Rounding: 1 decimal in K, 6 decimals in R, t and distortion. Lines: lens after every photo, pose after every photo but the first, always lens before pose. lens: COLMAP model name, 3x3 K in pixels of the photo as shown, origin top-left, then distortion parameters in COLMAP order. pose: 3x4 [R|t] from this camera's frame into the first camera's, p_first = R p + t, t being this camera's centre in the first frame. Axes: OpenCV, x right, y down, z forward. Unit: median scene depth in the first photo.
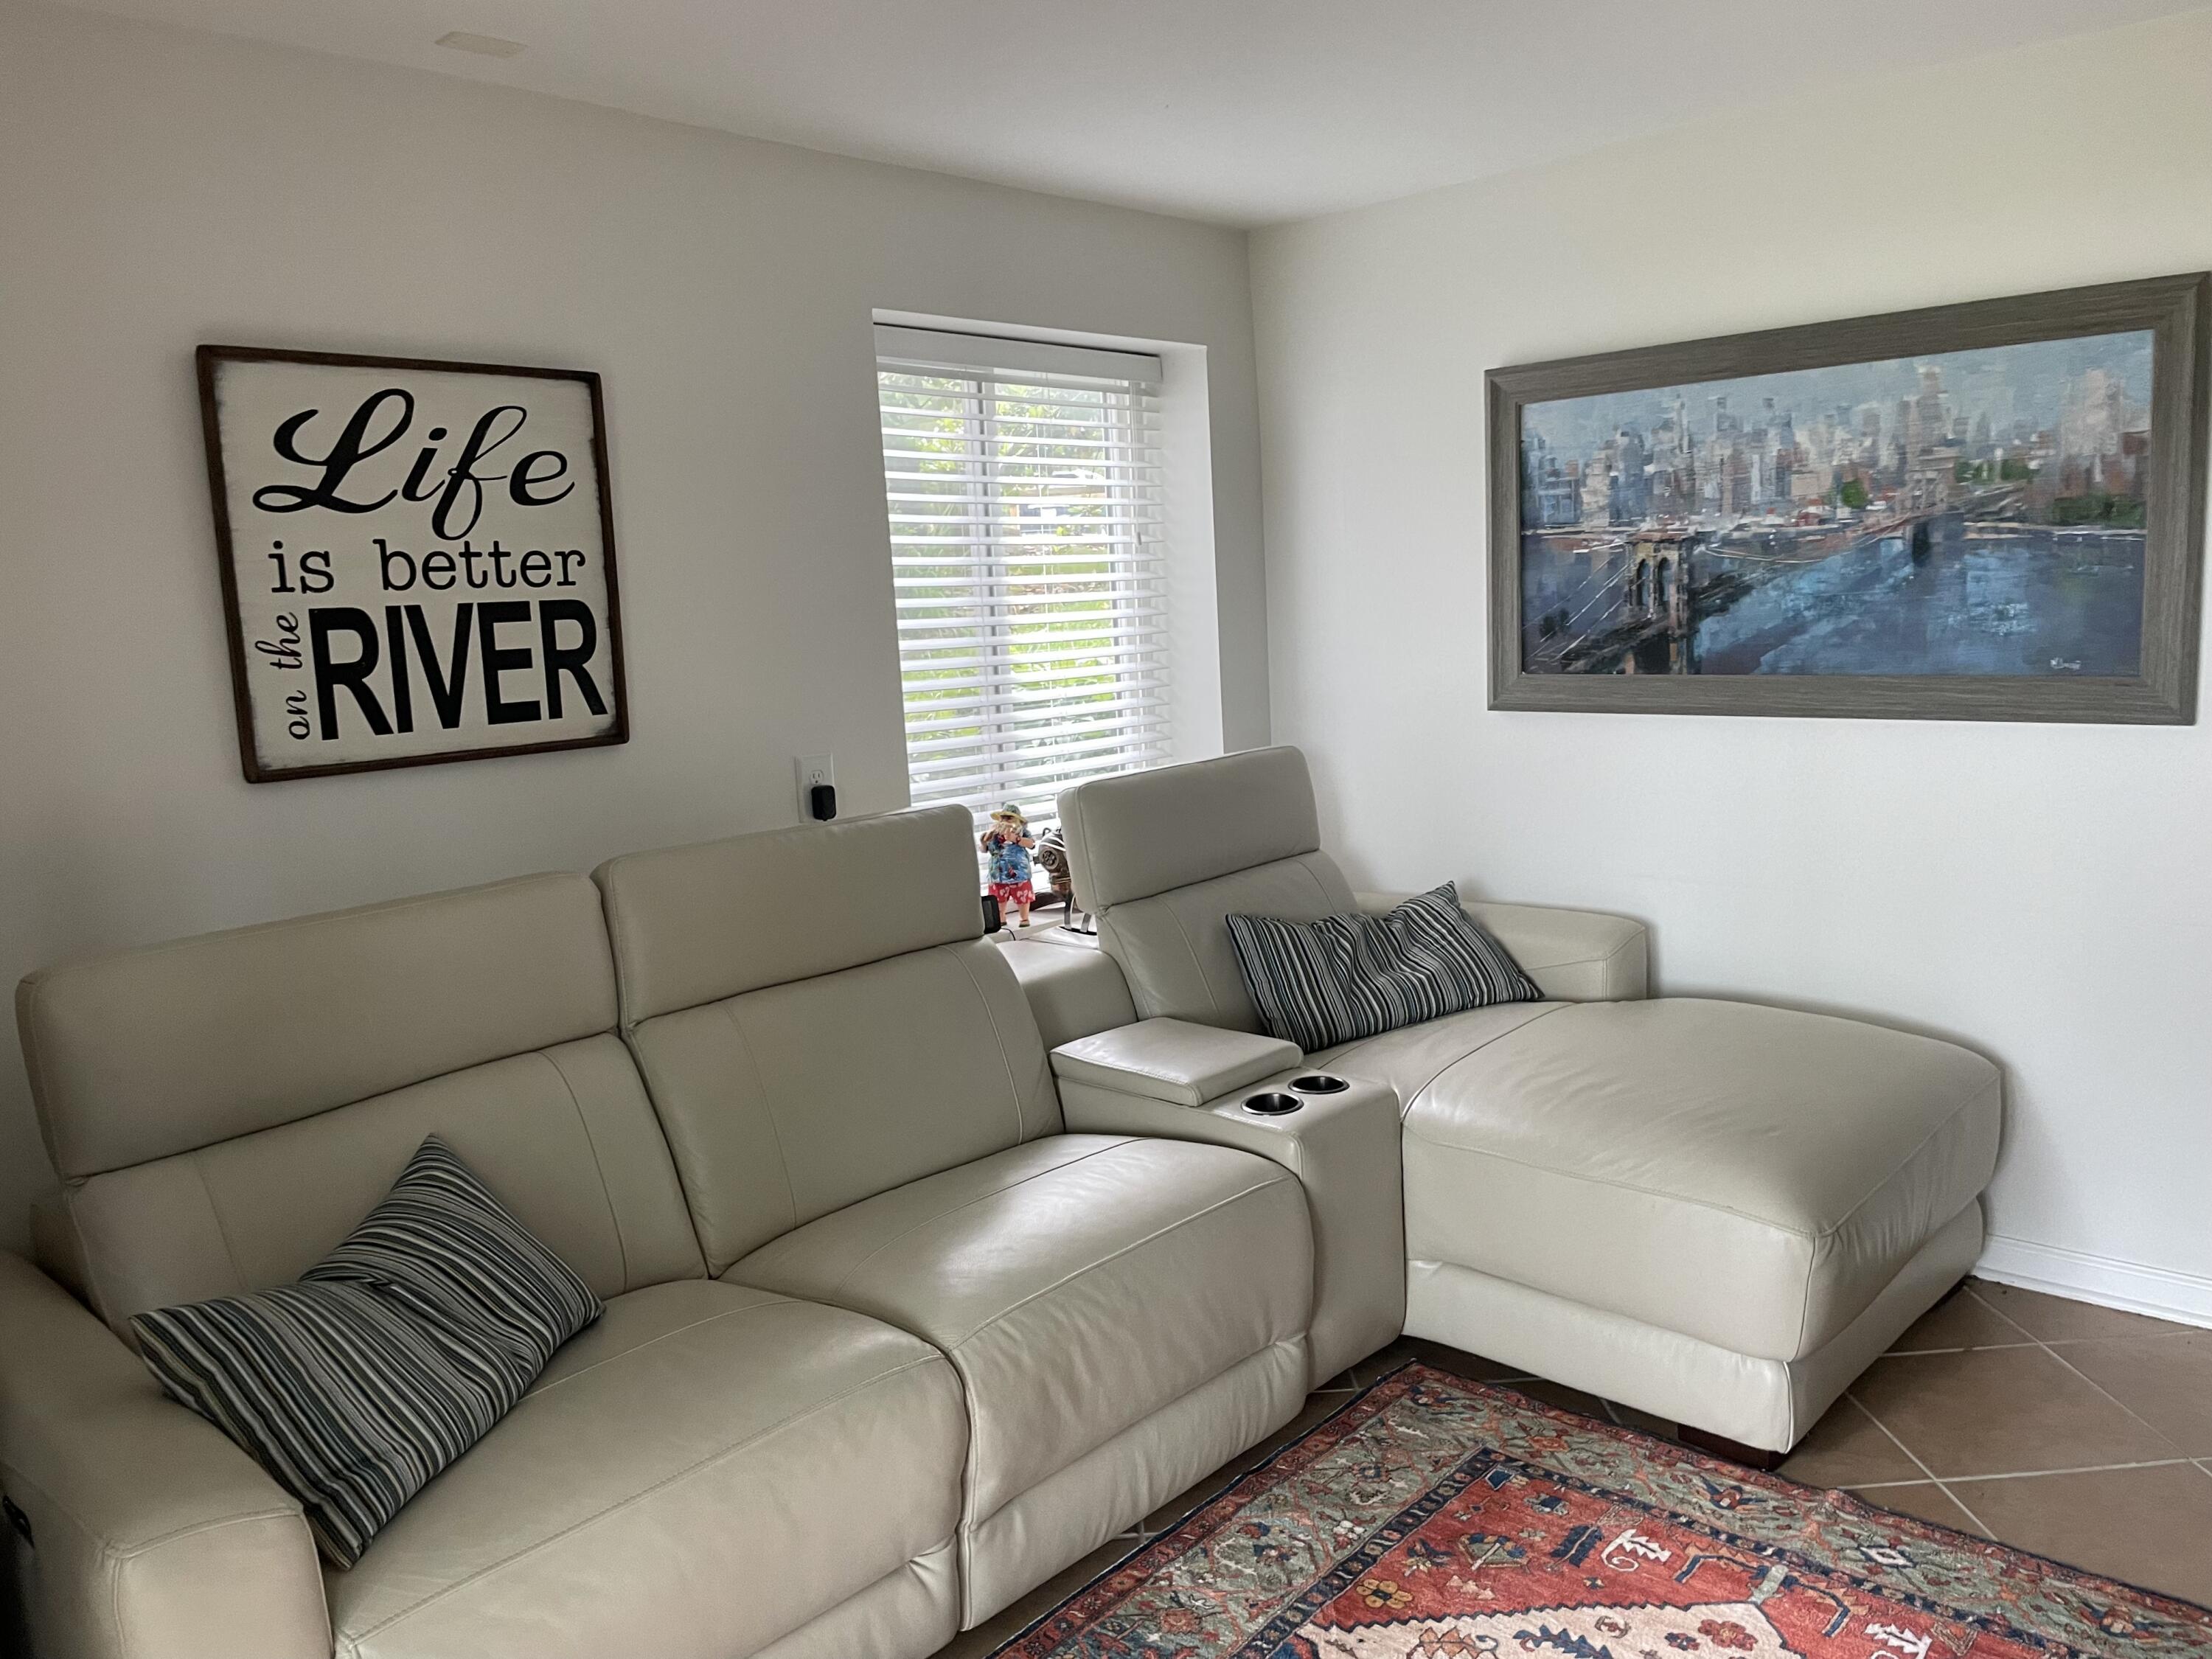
lens RADIAL K [[1685.5, 0, 1106.4], [0, 1685.5, 839.3], [0, 0, 1]] dist [0.038975, 0.001204]
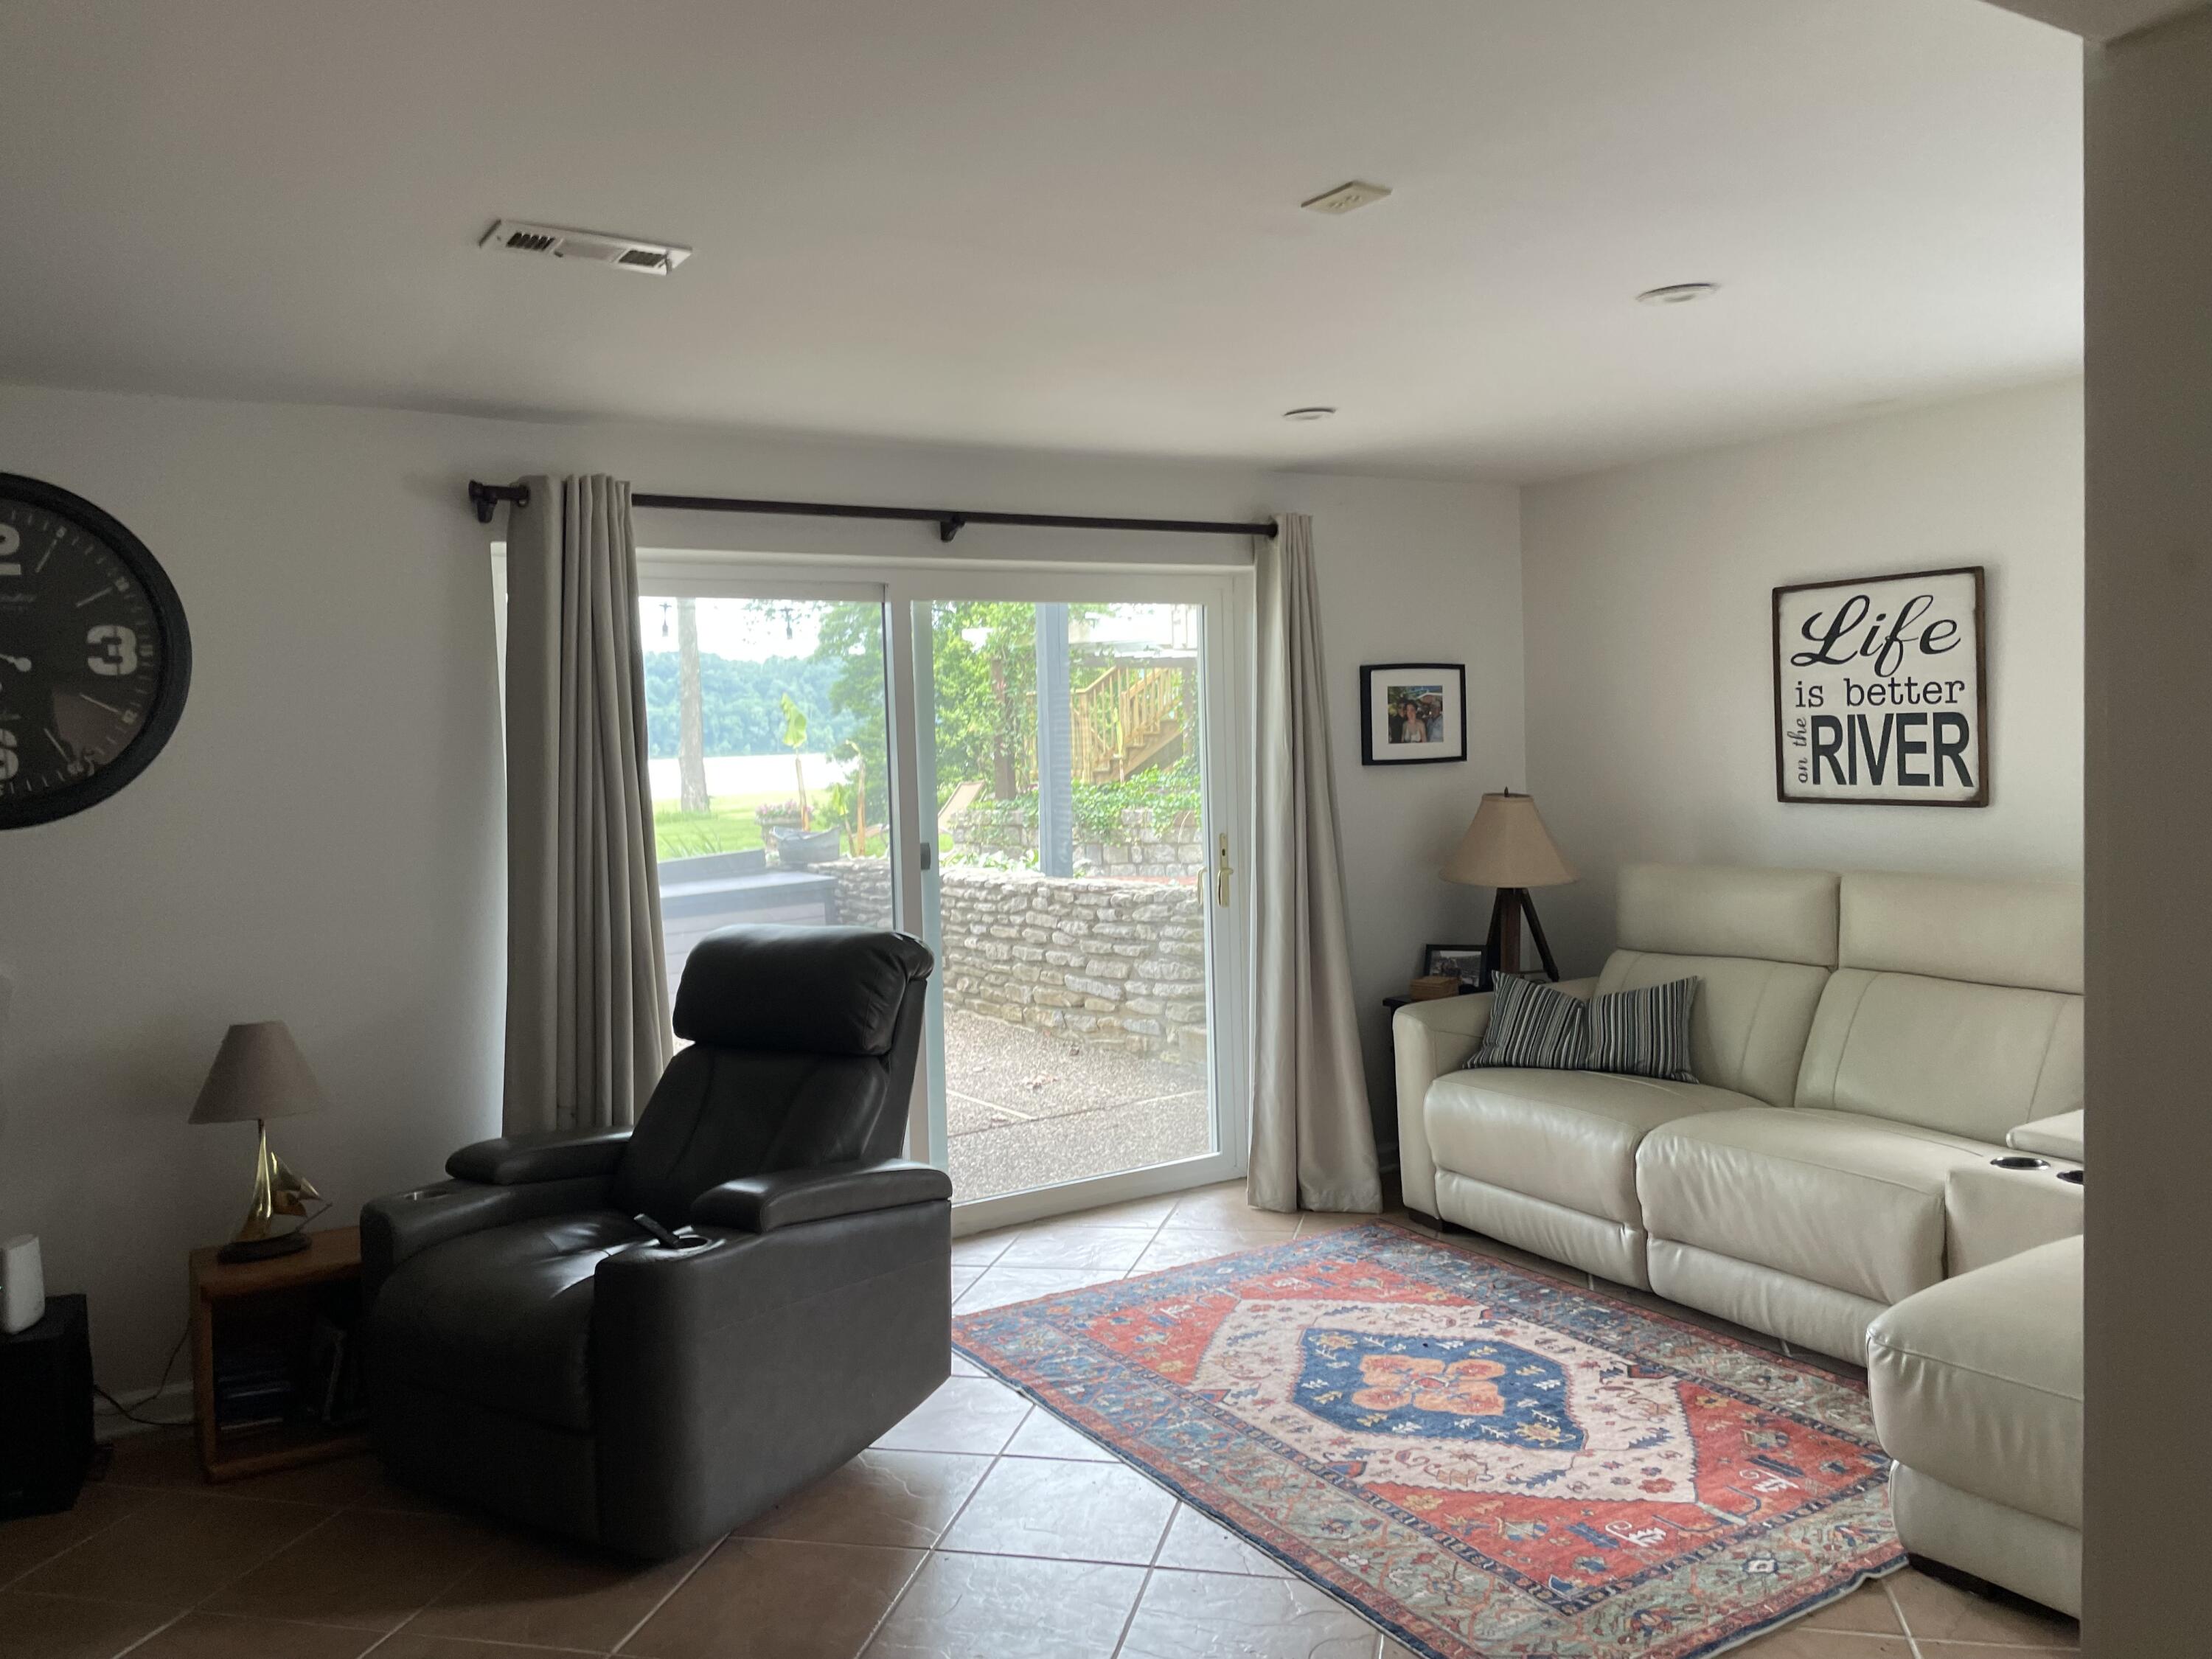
lens RADIAL K [[1685.5, 0, 1107.0], [0, 1685.5, 822.4], [0, 0, 1]] dist [0.038975, 0.001204]
pose [[-0.276136, 0.111875, -0.954585, 1.516158], [-0.094784, 0.985191, 0.142880, -0.205383], [0.956434, 0.129934, -0.261442, 0.725242]]
